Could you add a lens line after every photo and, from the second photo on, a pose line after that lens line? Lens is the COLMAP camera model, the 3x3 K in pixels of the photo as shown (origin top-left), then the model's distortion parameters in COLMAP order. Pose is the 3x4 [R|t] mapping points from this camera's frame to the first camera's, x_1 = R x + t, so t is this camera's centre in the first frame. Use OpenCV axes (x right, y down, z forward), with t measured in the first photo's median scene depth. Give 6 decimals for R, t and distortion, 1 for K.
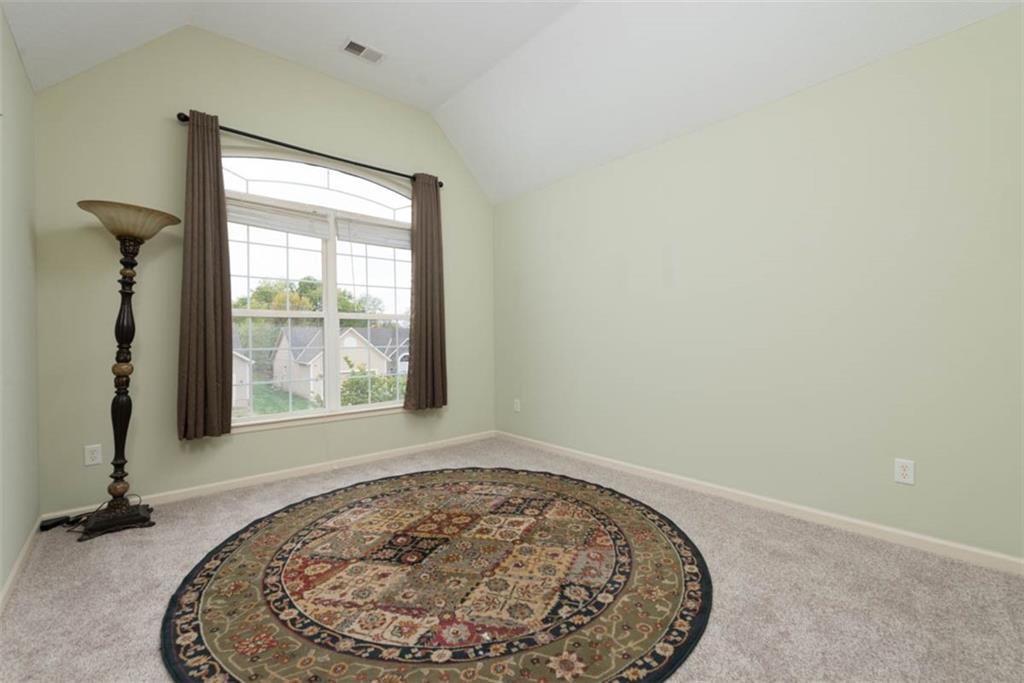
lens RADIAL K [[447.2, 0, 515.4], [0, 447.2, 344.6], [0, 0, 1]] dist [0.004887, 0.000056]
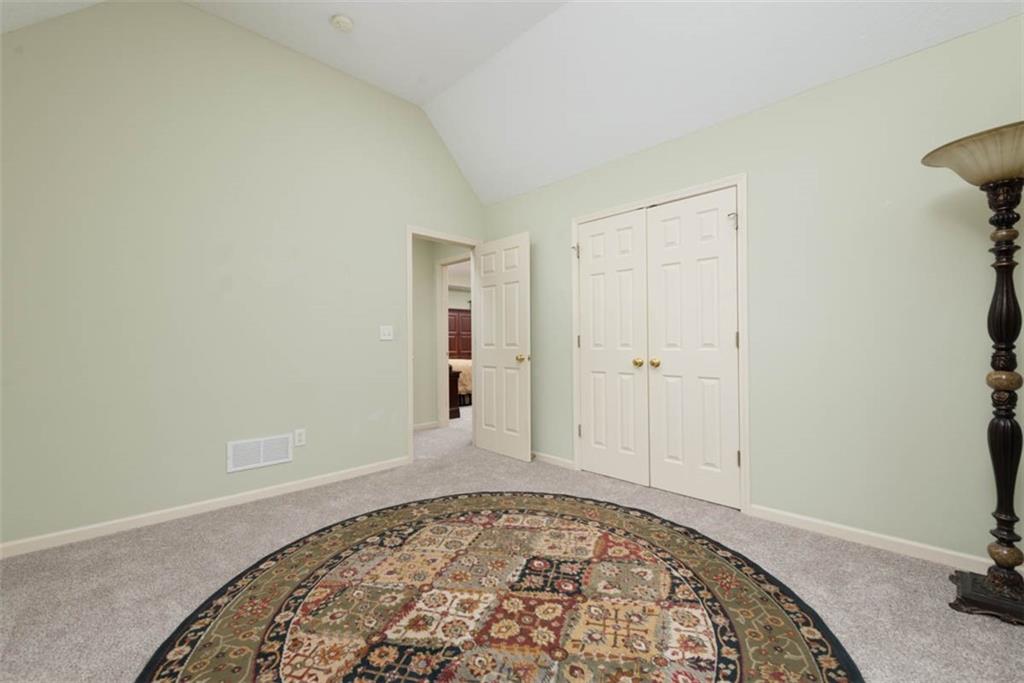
lens RADIAL K [[437.3, 0, 507.9], [0, 437.3, 341.5], [0, 0, 1]] dist [0.001098, 0.000021]
pose [[-0.998677, 0.014308, -0.049391, -0.121876], [0.013875, 0.999862, 0.009098, -0.024014], [0.049514, 0.008401, -0.998738, 1.955733]]
